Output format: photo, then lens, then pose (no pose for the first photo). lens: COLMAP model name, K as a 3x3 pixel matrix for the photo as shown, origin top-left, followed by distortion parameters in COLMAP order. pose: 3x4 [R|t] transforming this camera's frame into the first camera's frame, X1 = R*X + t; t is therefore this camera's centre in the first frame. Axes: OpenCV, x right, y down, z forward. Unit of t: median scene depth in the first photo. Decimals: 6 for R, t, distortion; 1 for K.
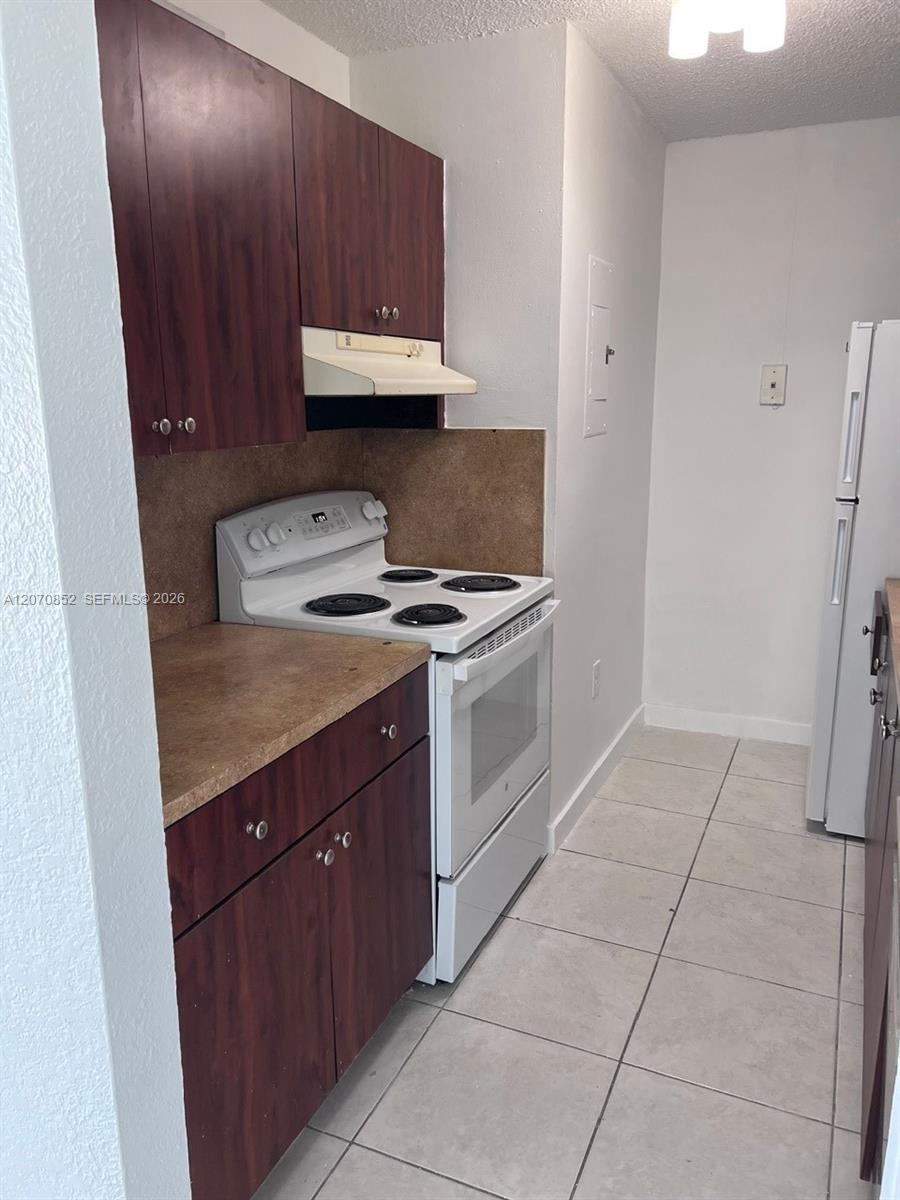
lens RADIAL K [[916.0, 0, 443.8], [0, 916.0, 606.7], [0, 0, 1]] dist [0.045710, -0.070679]
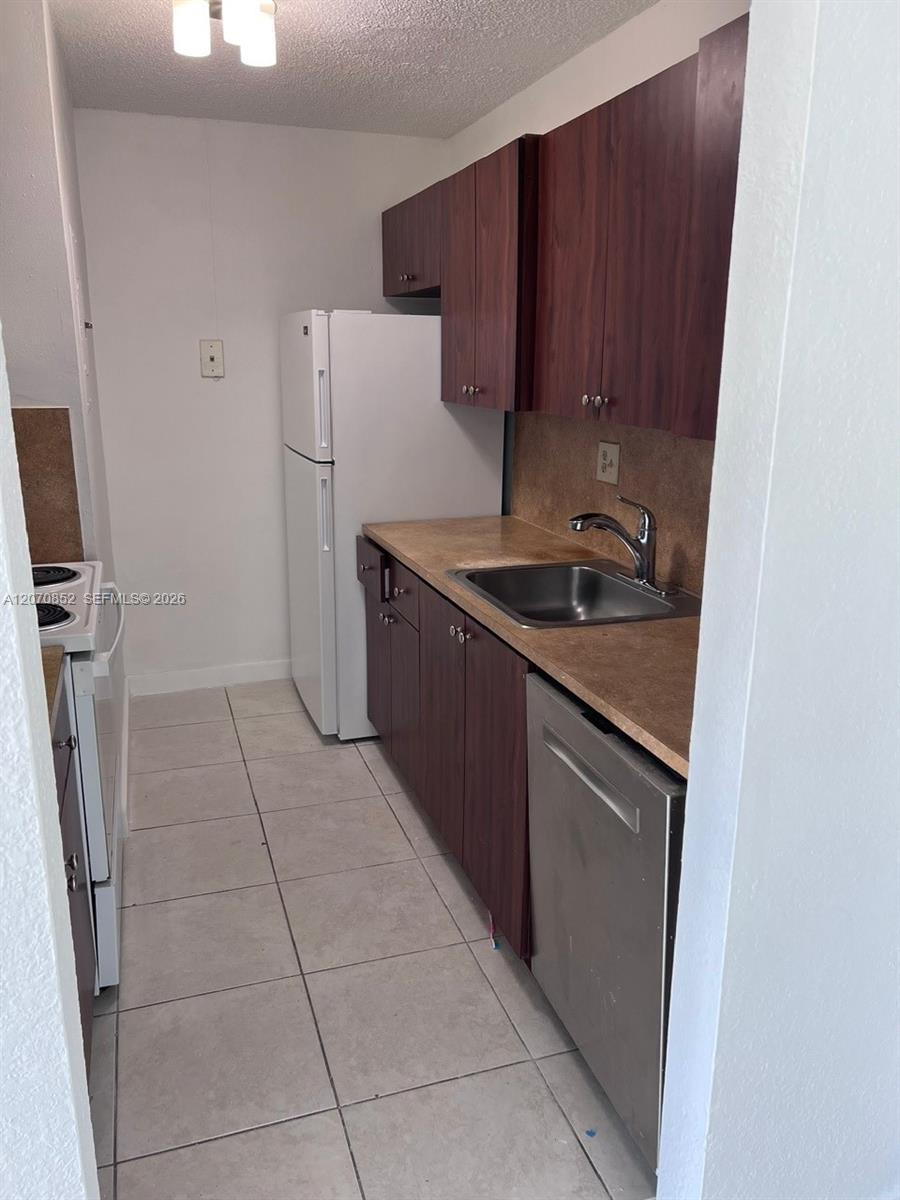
lens RADIAL K [[921.0, 0, 452.9], [0, 921.0, 602.7], [0, 0, 1]] dist [0.047373, -0.067064]
pose [[0.722266, -0.166842, 0.671190, -0.288092], [0.139693, 0.985657, 0.094689, -0.029163], [-0.677361, 0.025370, 0.735213, 0.023882]]
